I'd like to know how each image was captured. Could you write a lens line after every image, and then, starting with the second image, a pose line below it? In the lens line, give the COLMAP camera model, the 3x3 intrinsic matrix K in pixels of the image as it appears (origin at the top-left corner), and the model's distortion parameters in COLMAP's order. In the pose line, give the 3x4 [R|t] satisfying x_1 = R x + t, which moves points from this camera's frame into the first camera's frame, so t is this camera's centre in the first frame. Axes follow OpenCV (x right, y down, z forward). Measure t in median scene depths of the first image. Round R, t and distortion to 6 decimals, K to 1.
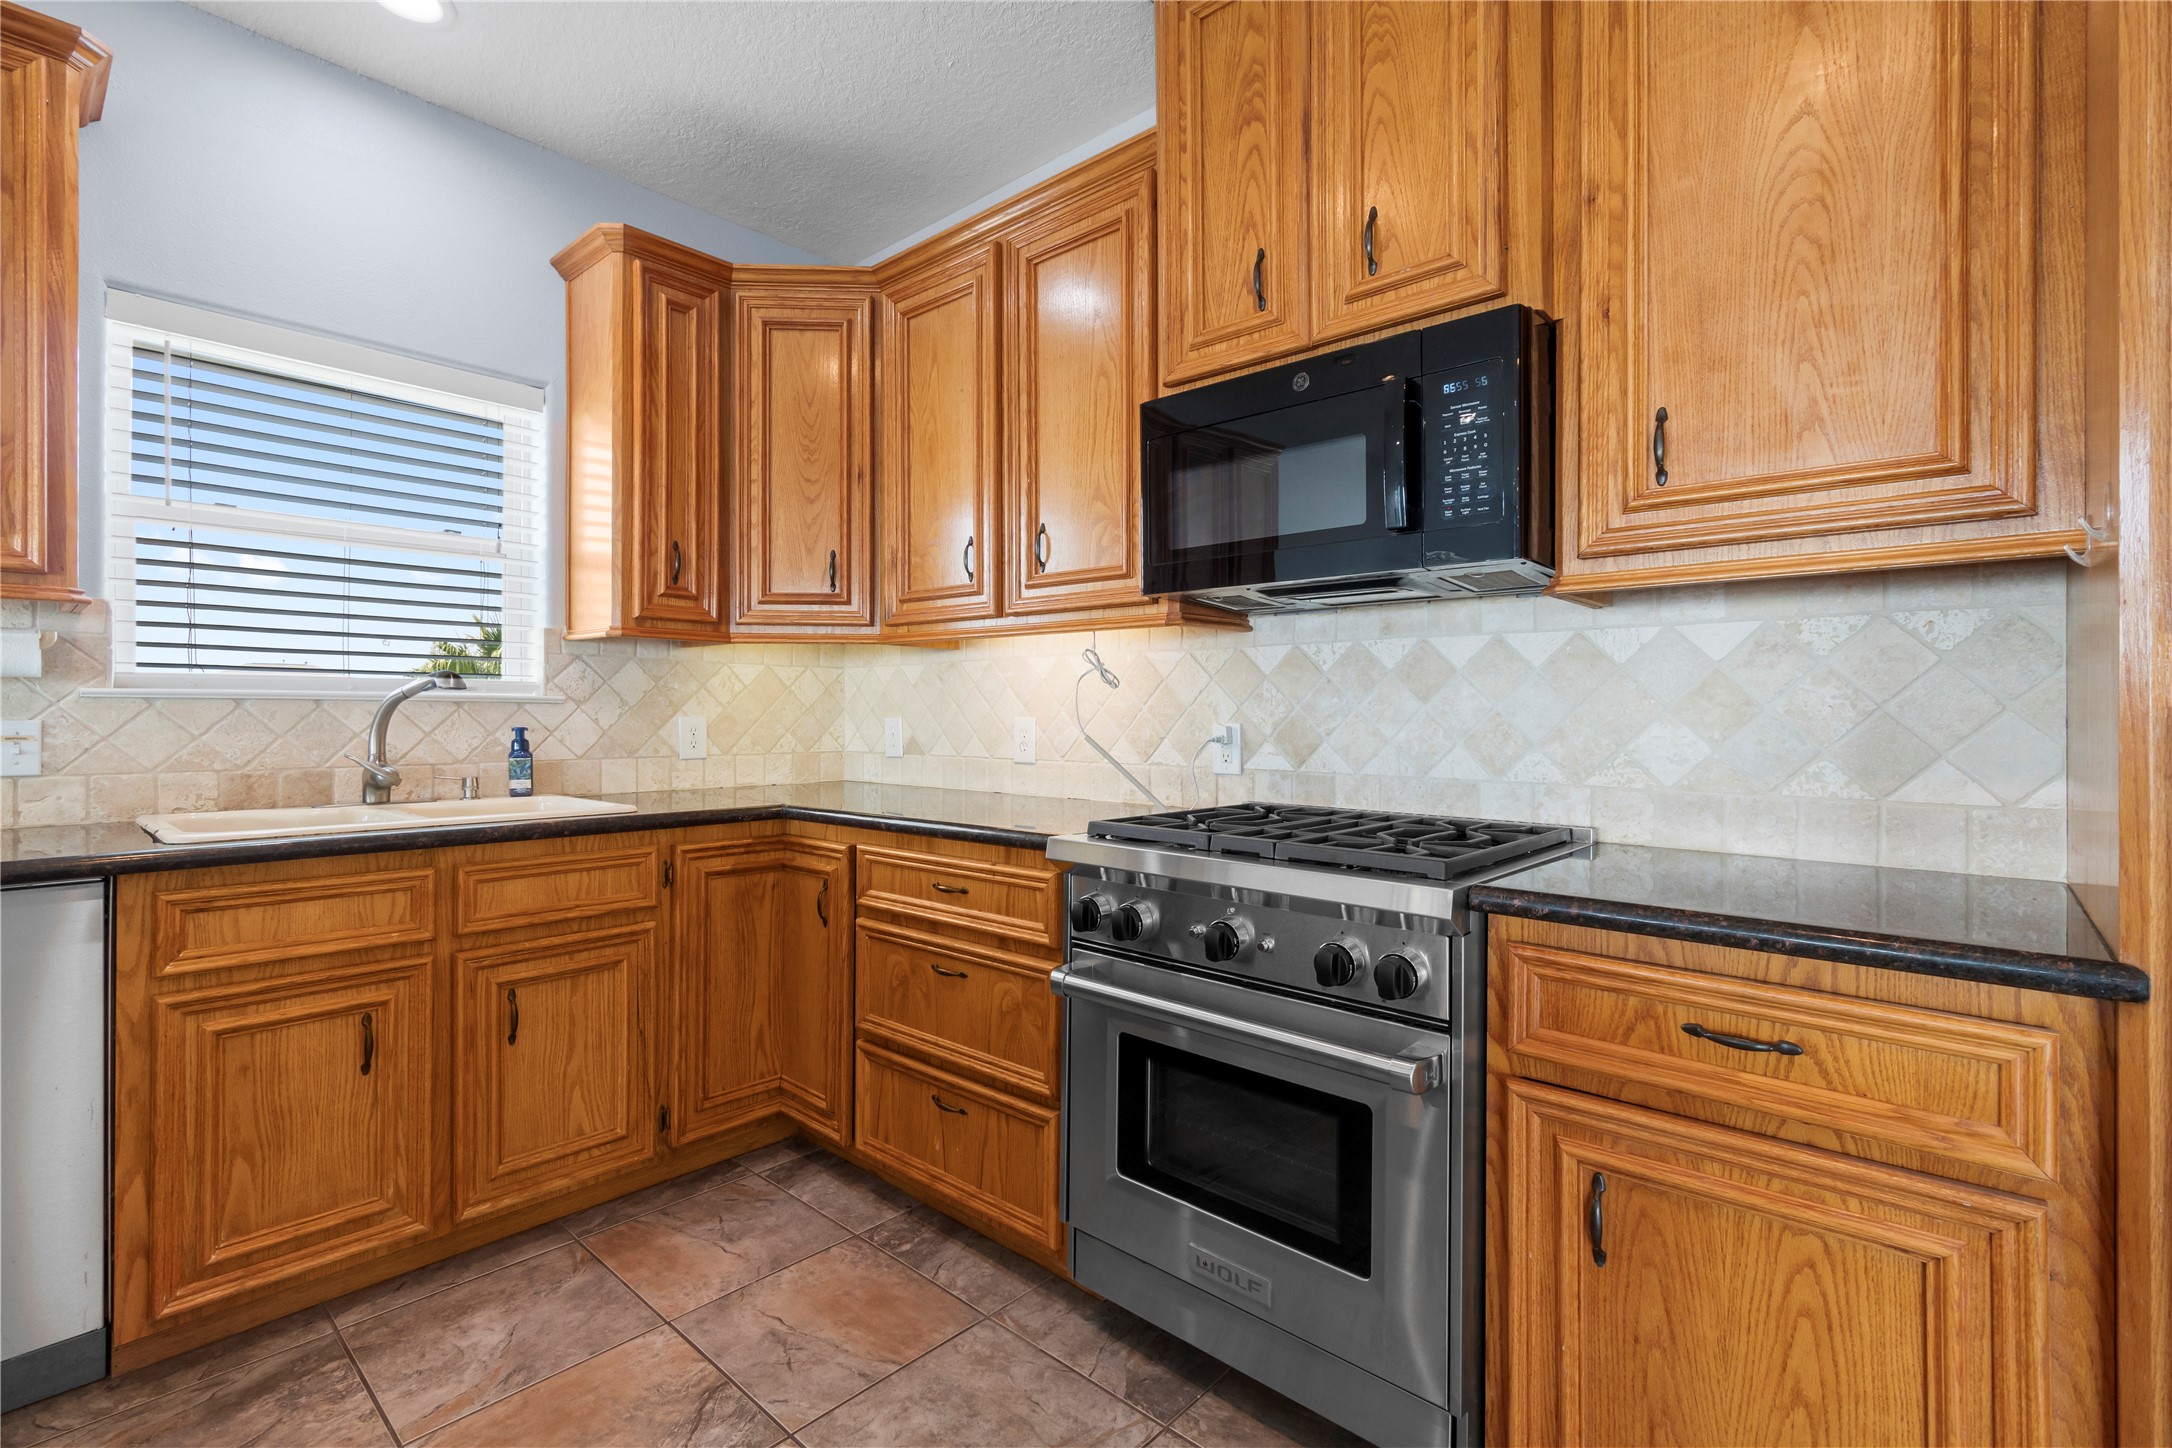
lens RADIAL K [[970.1, 0, 1070.5], [0, 970.1, 709.9], [0, 0, 1]] dist [0.000520, 0.000455]
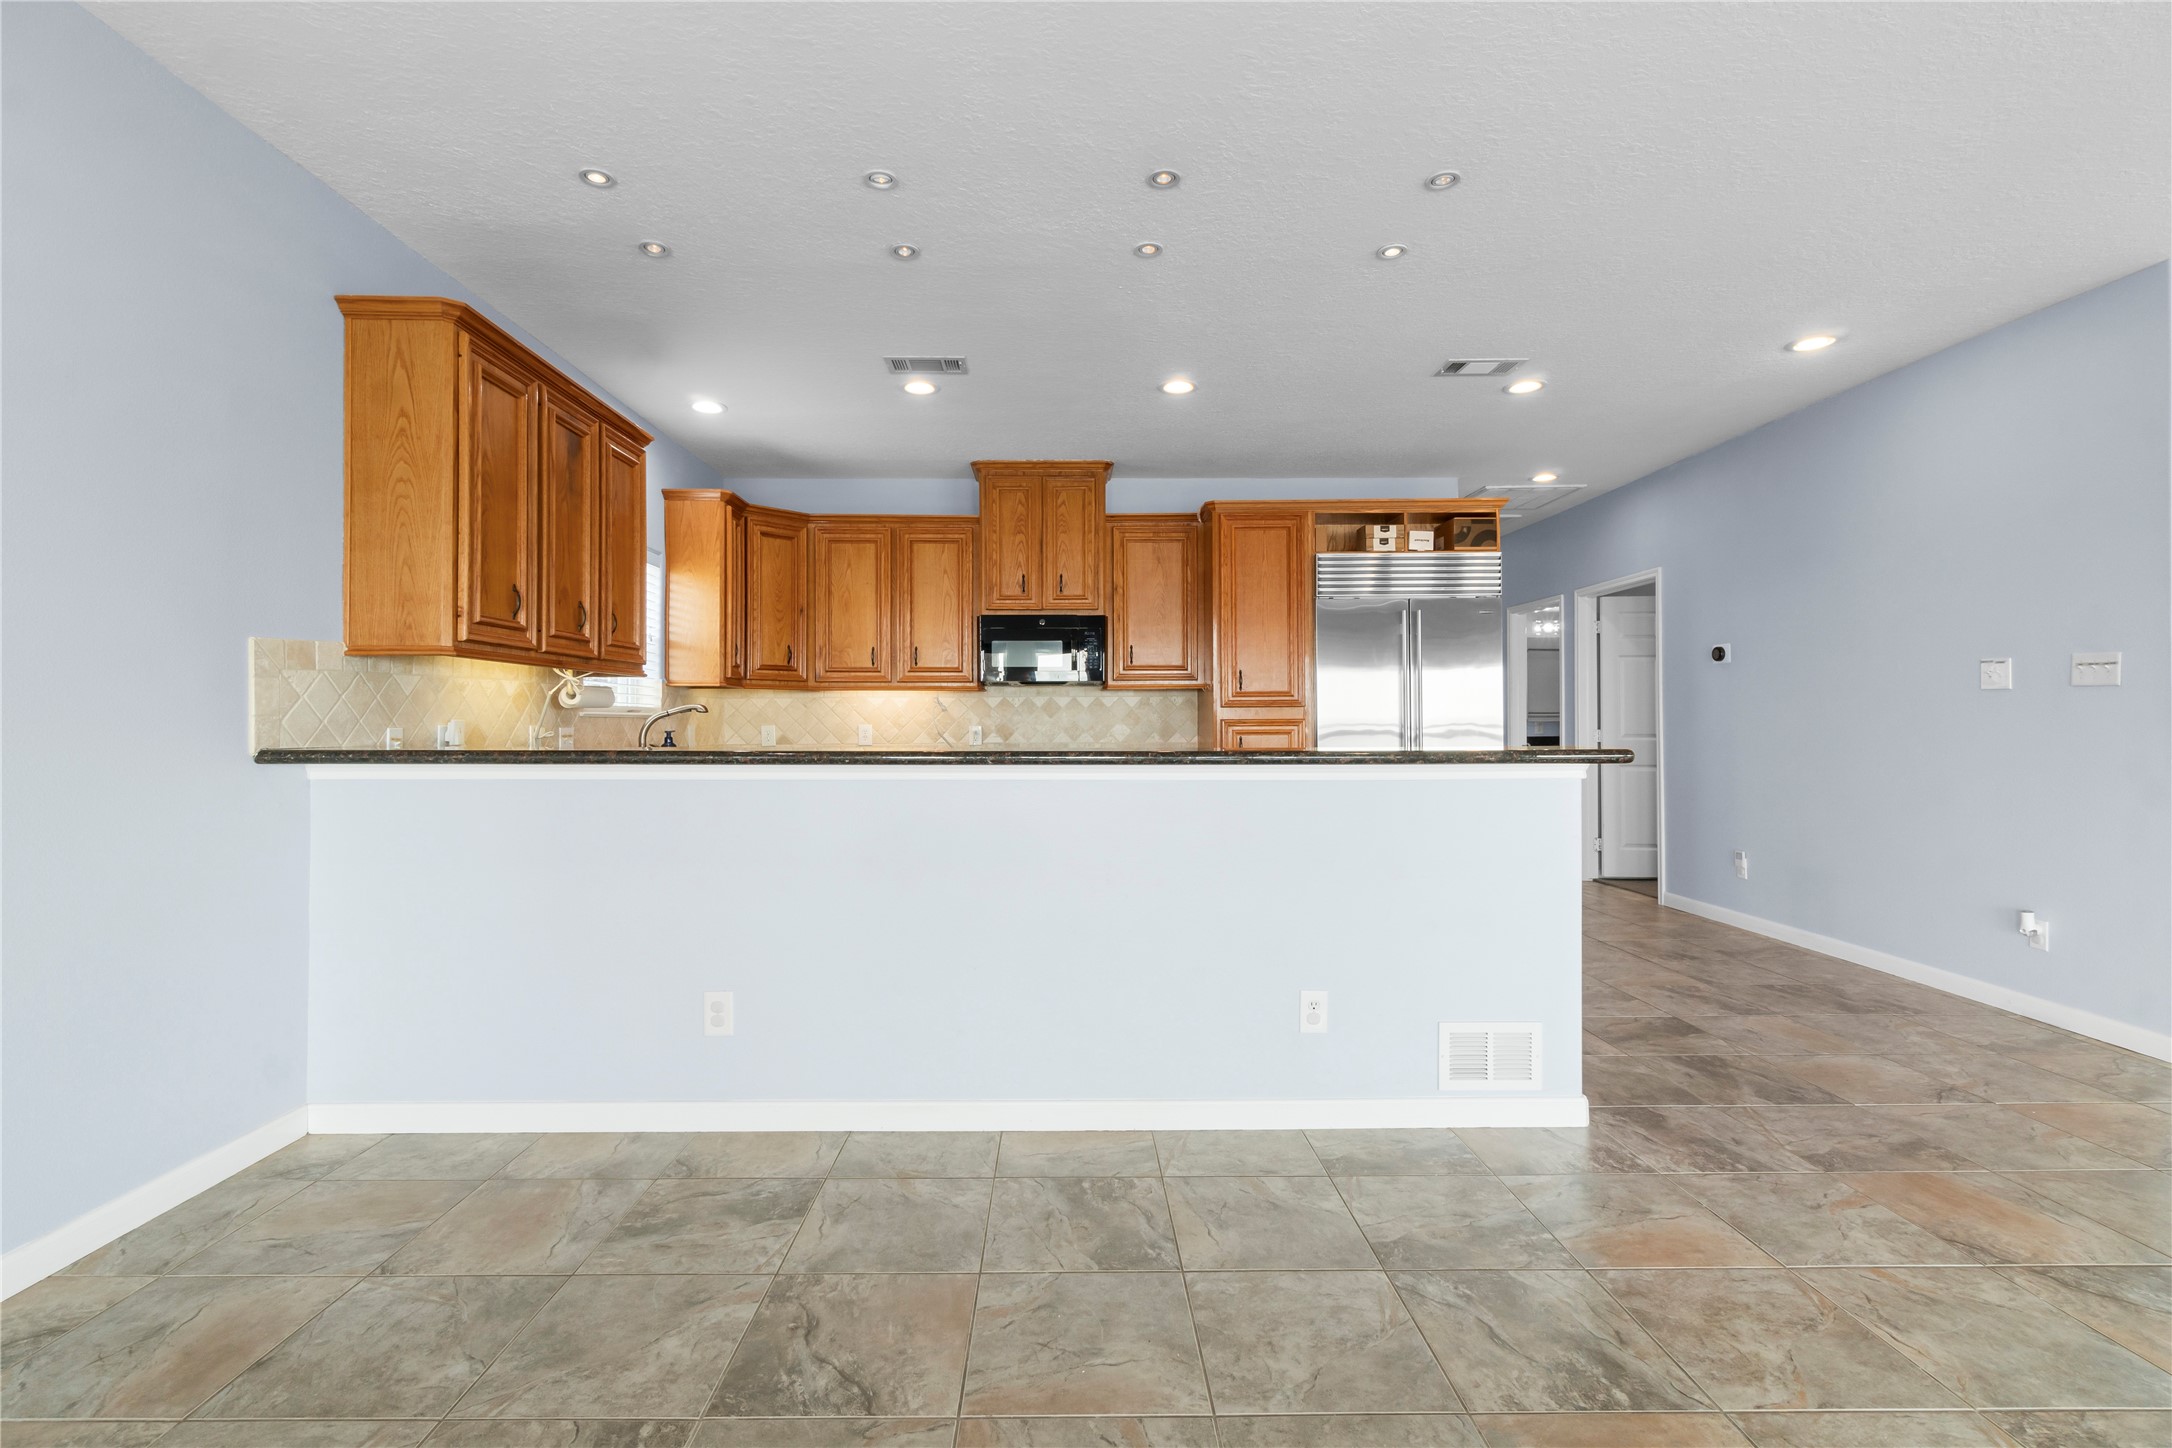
lens RADIAL K [[970.1, 0, 1070.5], [0, 970.1, 709.9], [0, 0, 1]] dist [0.000520, 0.000455]
pose [[0.735202, 0.004475, 0.677833, -1.471531], [0.003928, 0.999933, -0.010862, -0.000297], [-0.677836, 0.010648, 0.735136, -1.141089]]
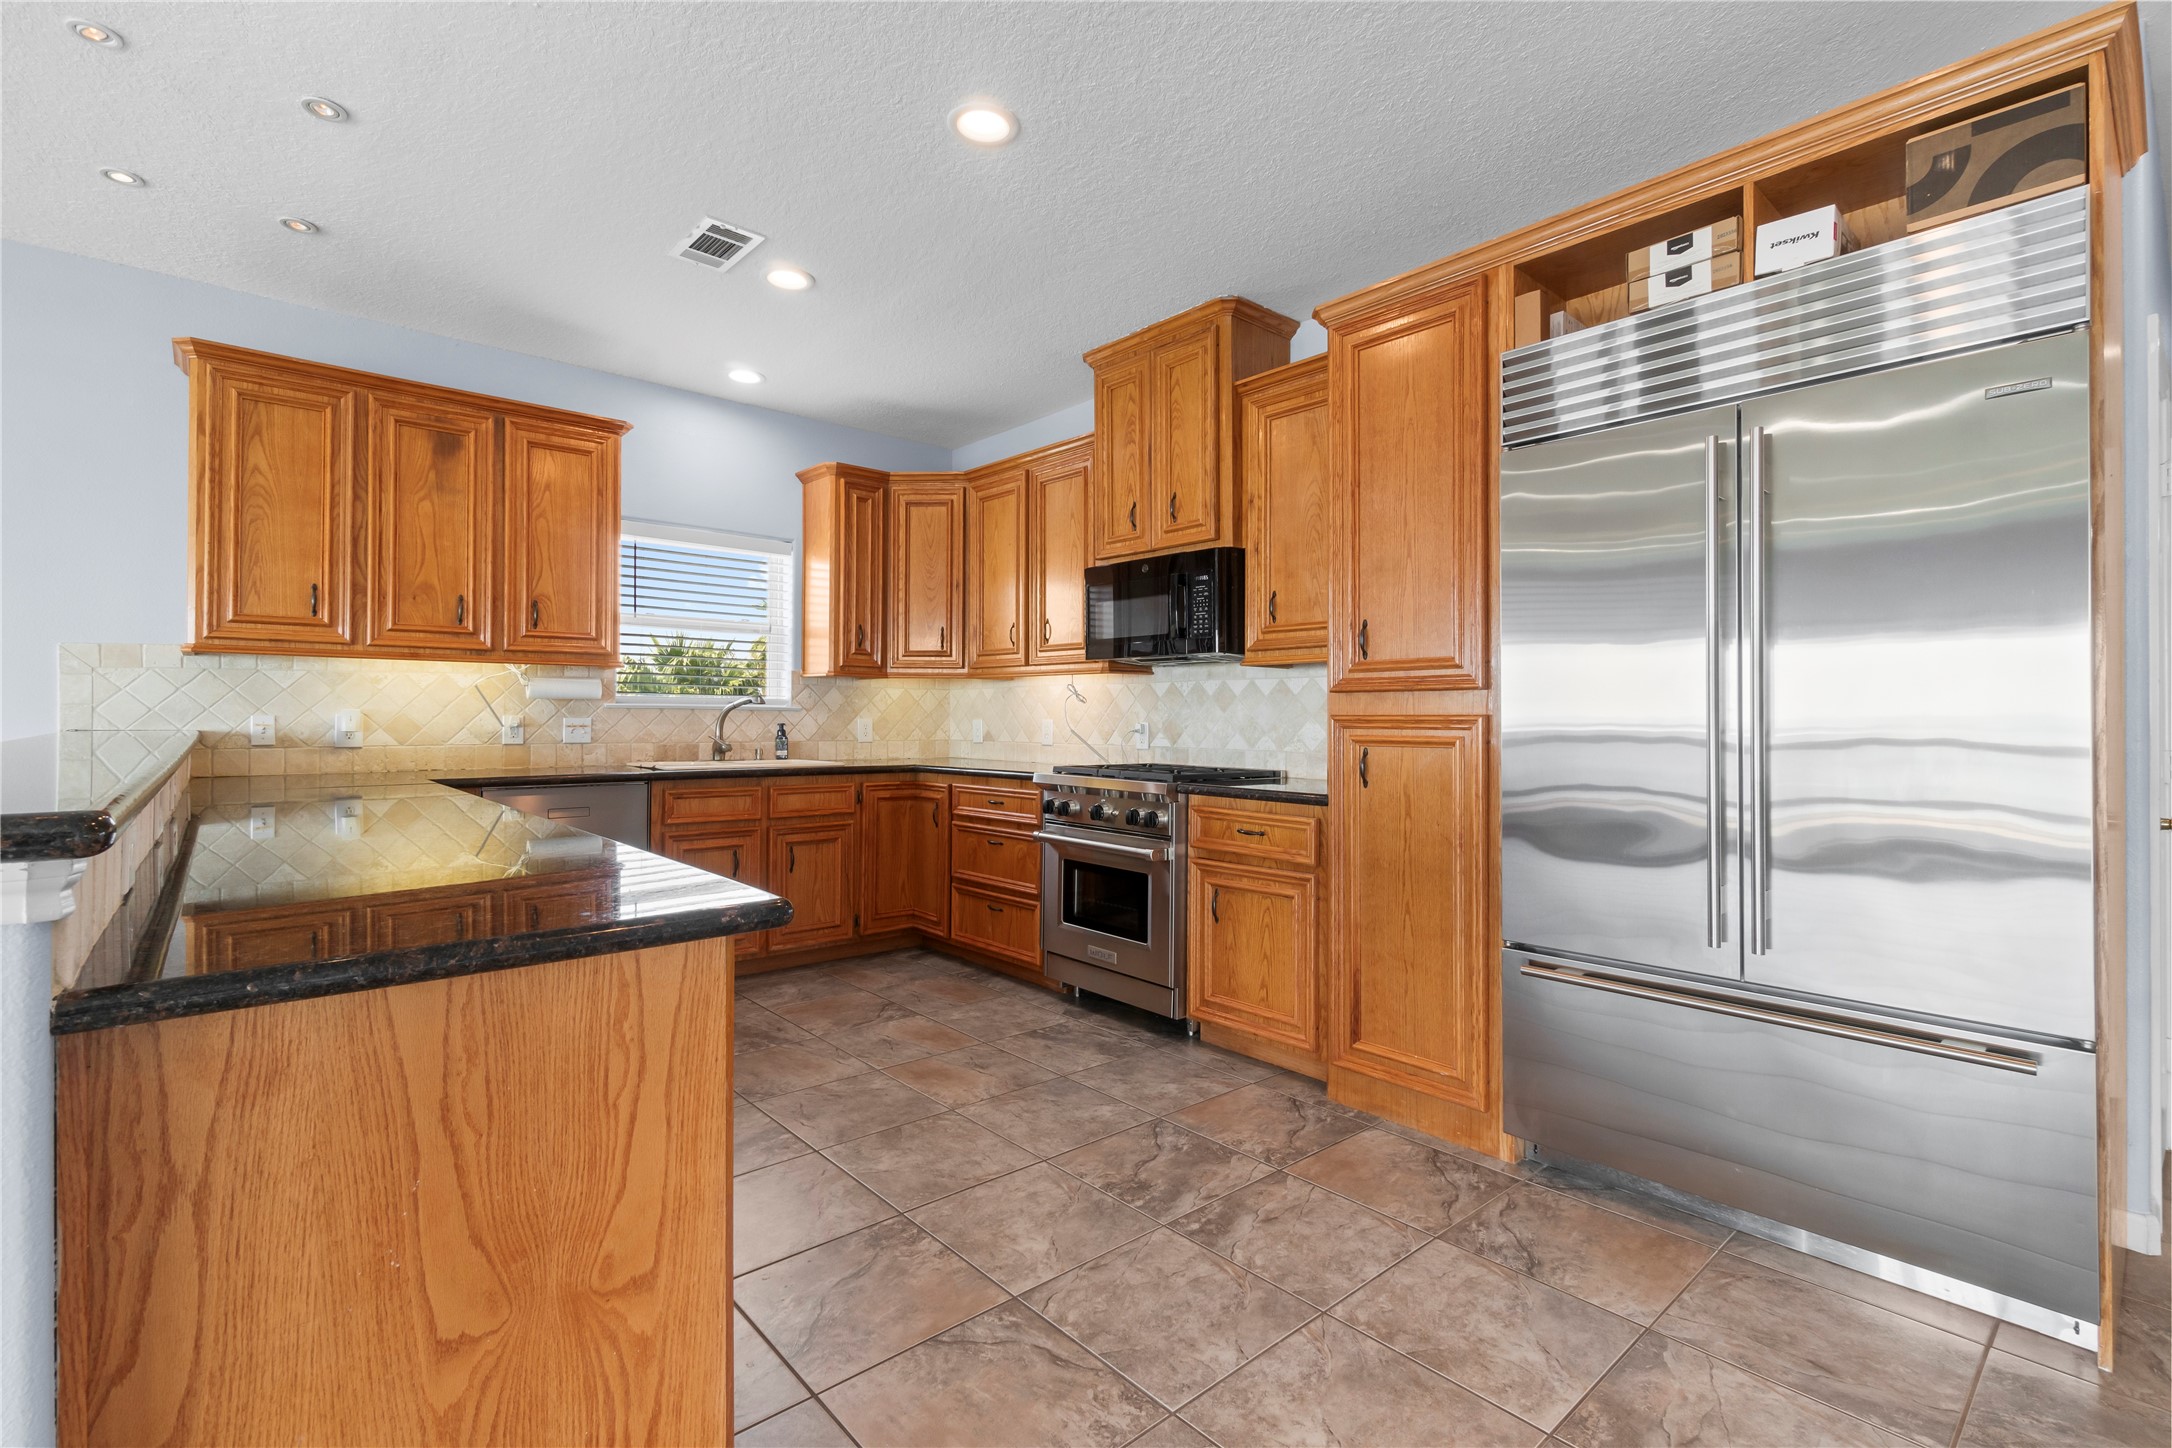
lens RADIAL K [[970.1, 0, 1070.5], [0, 970.1, 709.9], [0, 0, 1]] dist [0.000520, 0.000455]
pose [[0.993019, 0.003368, -0.117904, 0.251635], [-0.004143, 0.999971, -0.006330, 0.001656], [0.117879, 0.006774, 0.993005, -0.937121]]
